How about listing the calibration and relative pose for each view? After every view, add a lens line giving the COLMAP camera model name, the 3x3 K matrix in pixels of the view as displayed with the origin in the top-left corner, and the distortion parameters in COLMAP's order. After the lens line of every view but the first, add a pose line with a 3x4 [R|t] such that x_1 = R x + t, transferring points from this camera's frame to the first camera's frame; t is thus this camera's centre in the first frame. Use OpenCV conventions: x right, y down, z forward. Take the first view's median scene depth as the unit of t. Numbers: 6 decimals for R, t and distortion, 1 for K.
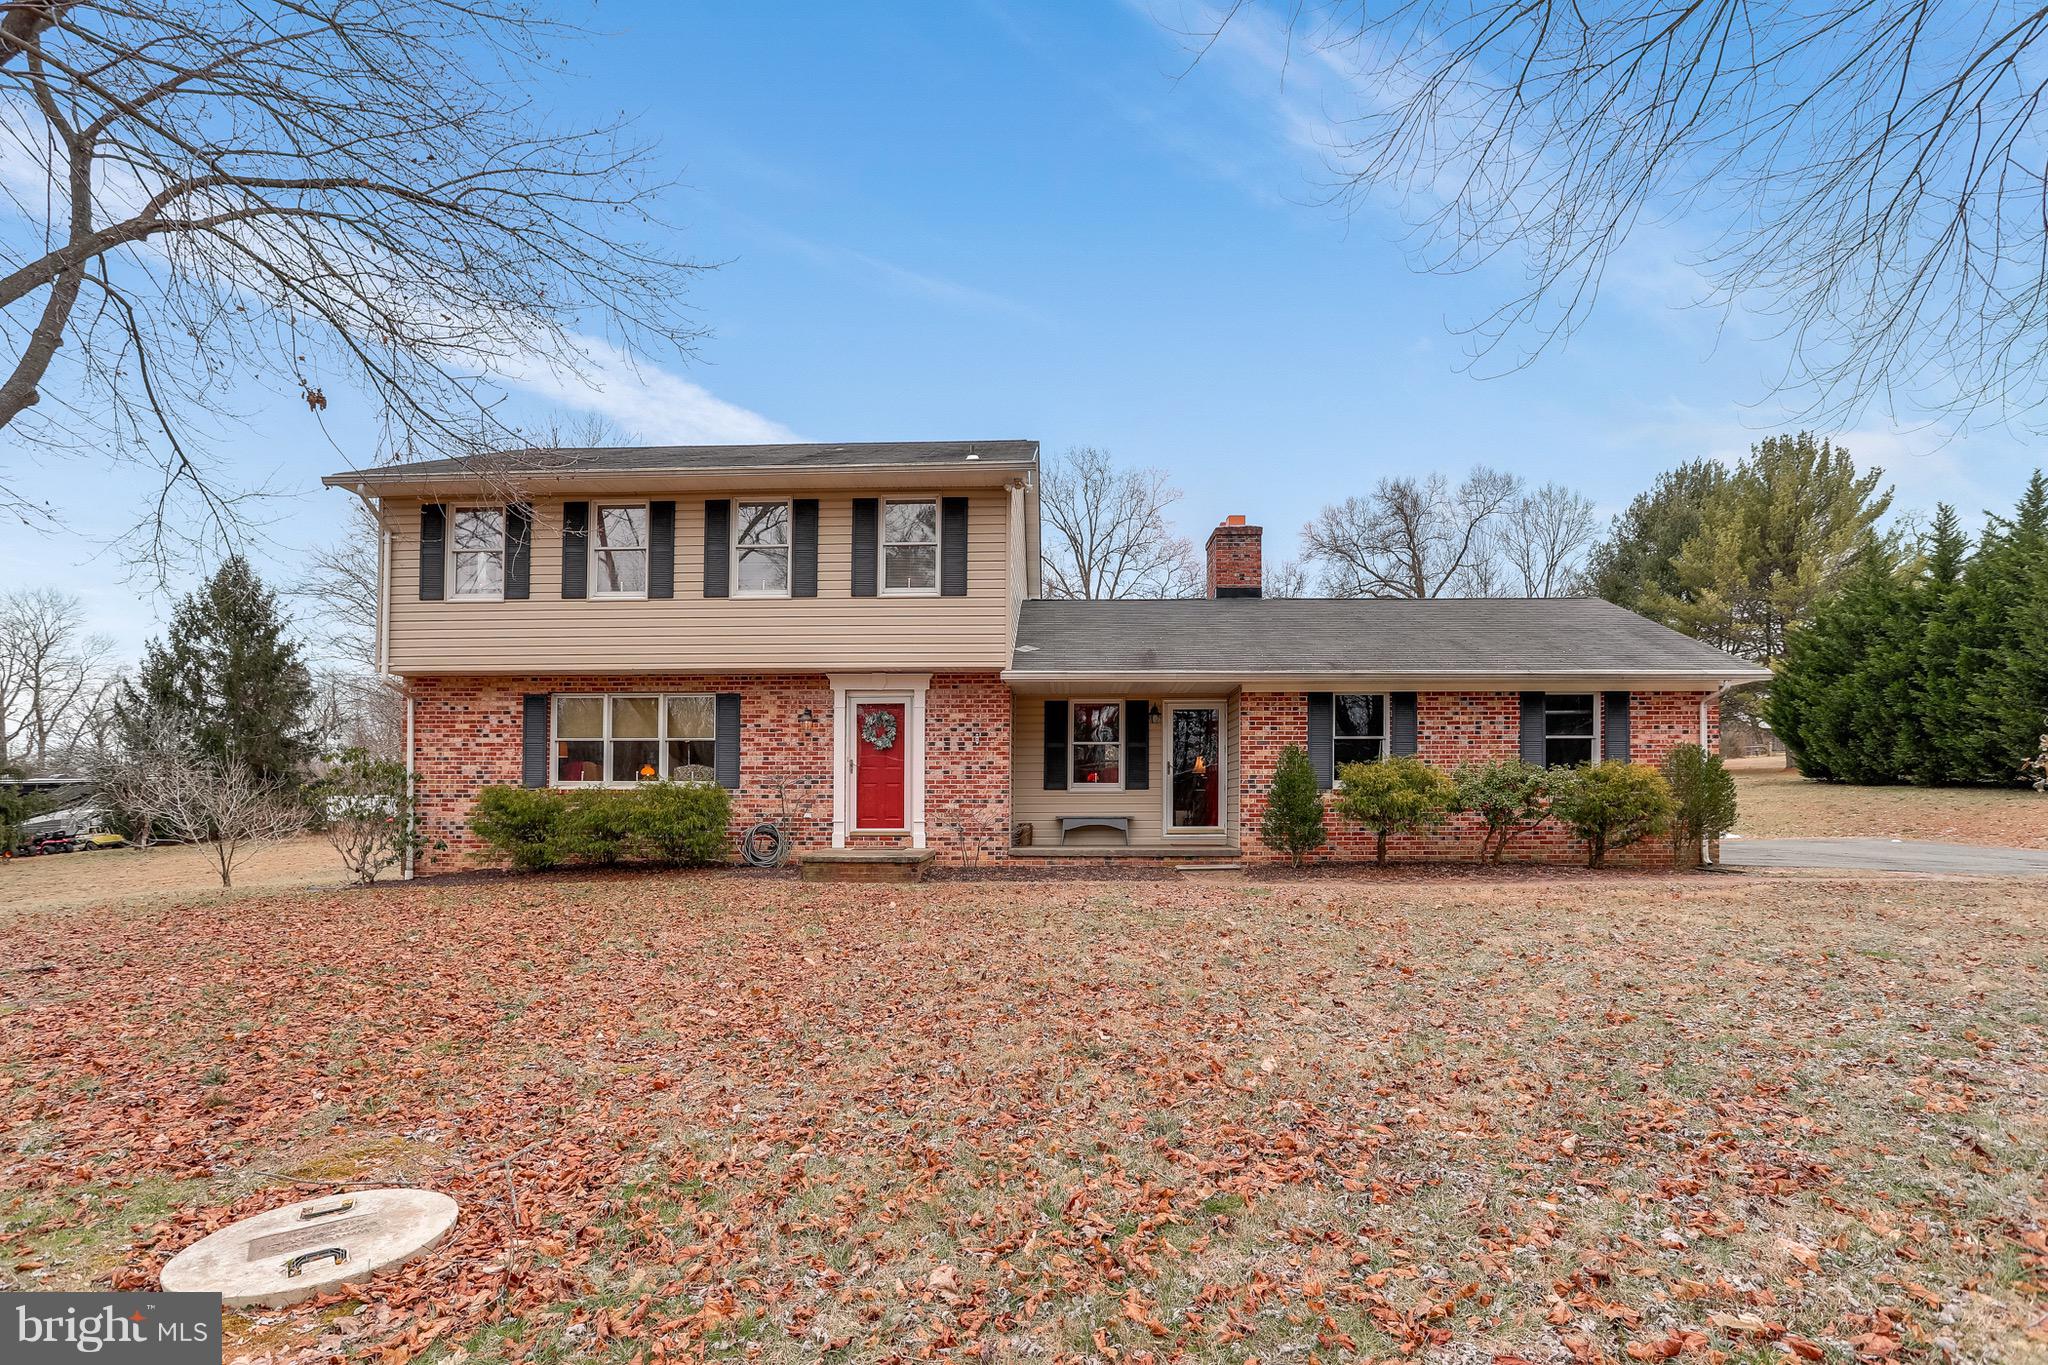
lens RADIAL K [[974.9, 0, 1030.2], [0, 974.9, 660.8], [0, 0, 1]] dist [0.005000, 0.001002]
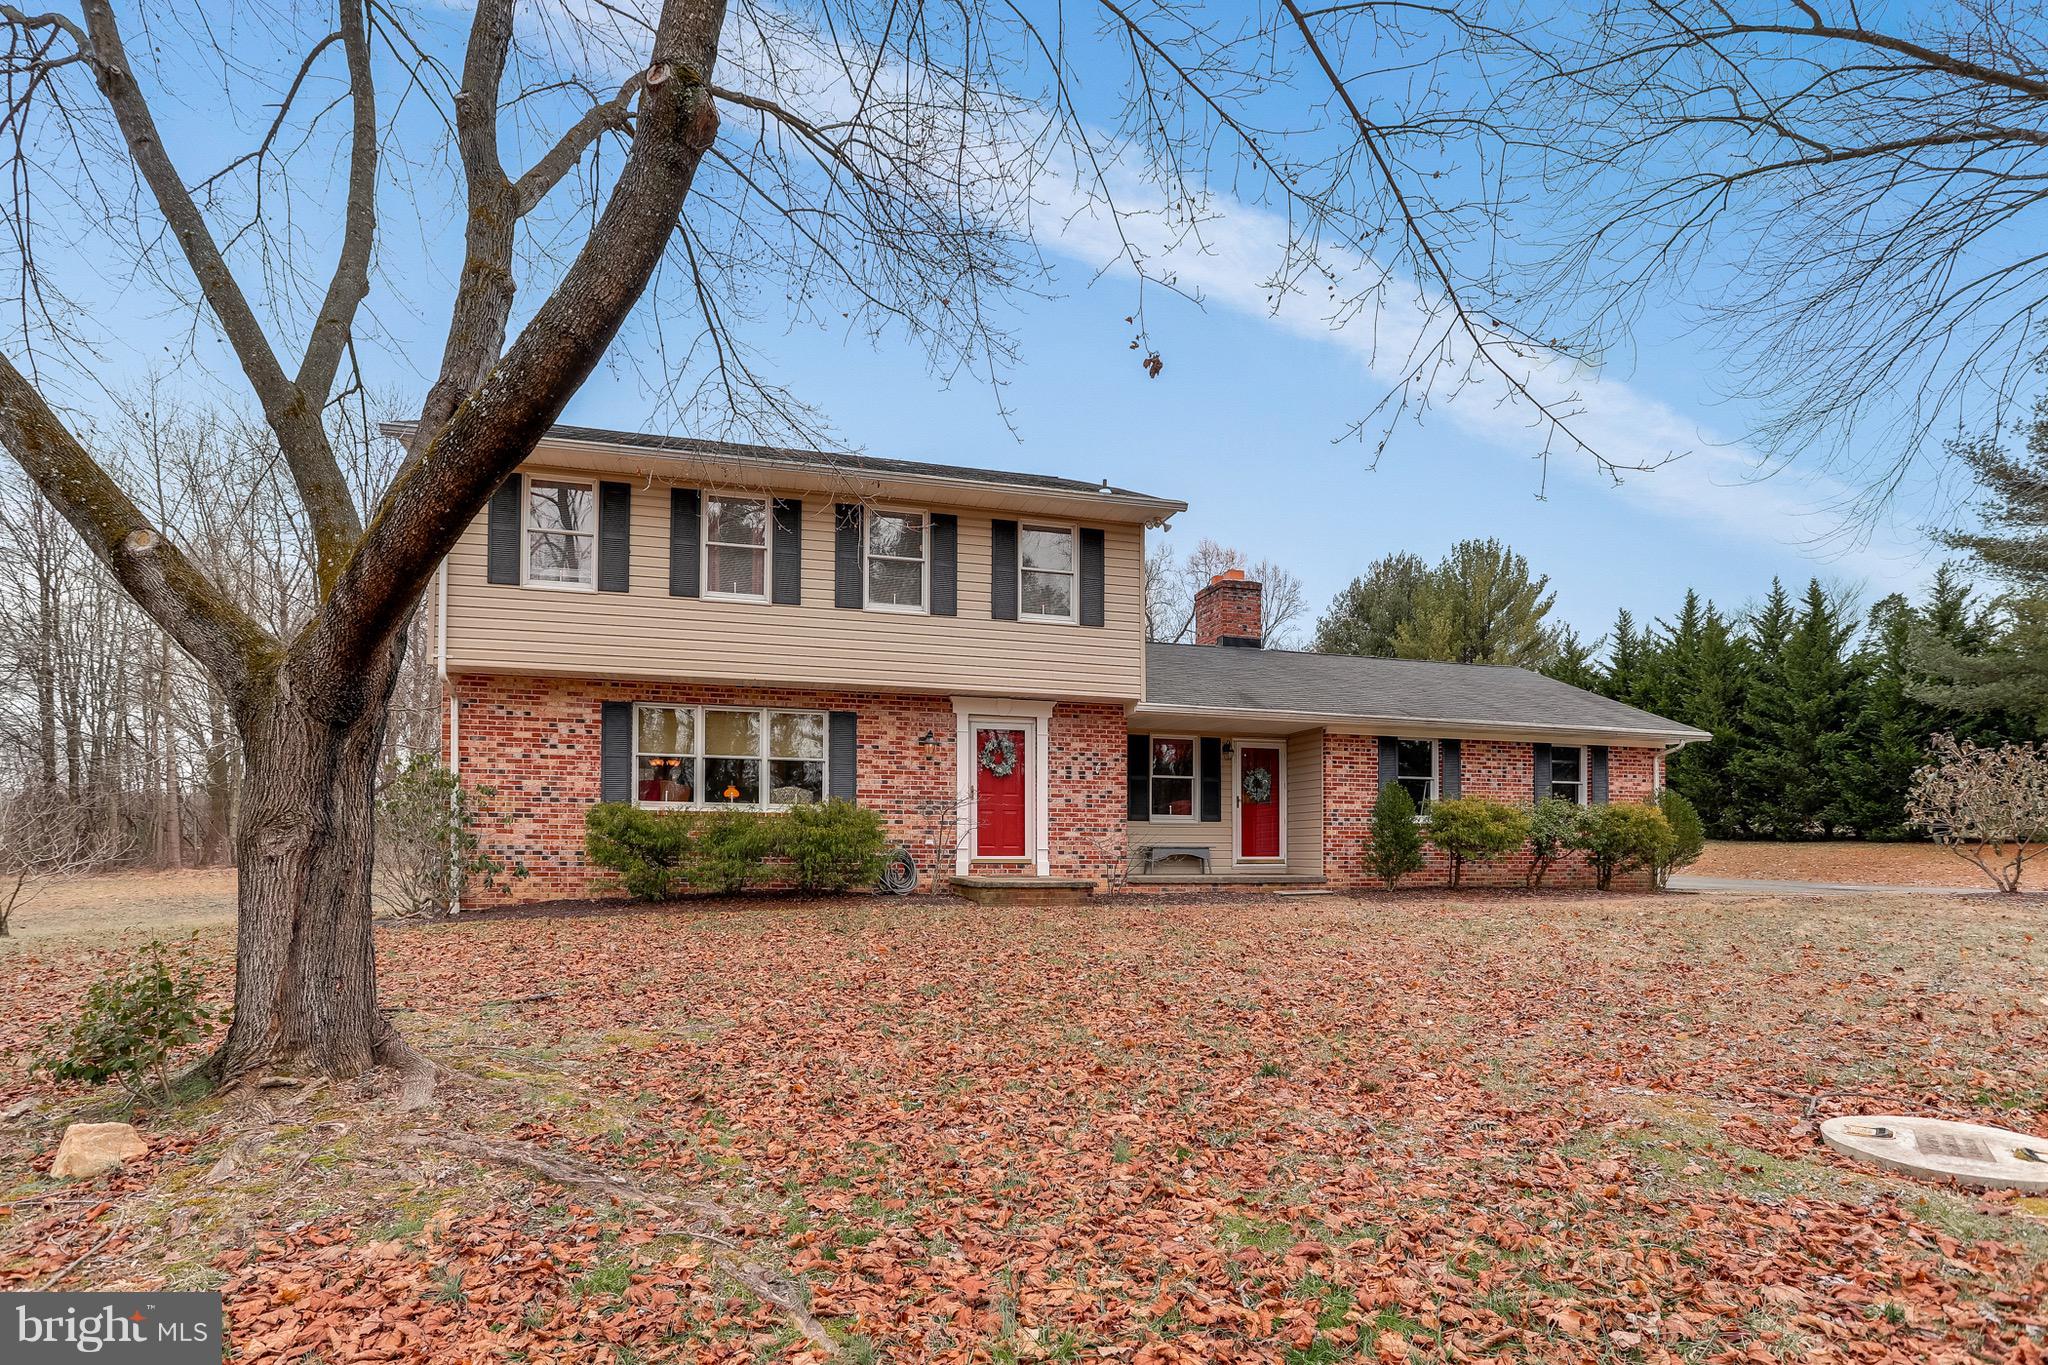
lens RADIAL K [[1008.9, 0, 1024.2], [0, 1008.9, 706.1], [0, 0, 1]] dist [-0.001394, 0.000167]
pose [[0.950273, 0.051155, 0.307188, -0.448940], [-0.051389, 0.998652, -0.007332, 0.026835], [-0.307149, -0.008819, 0.951621, 0.024737]]
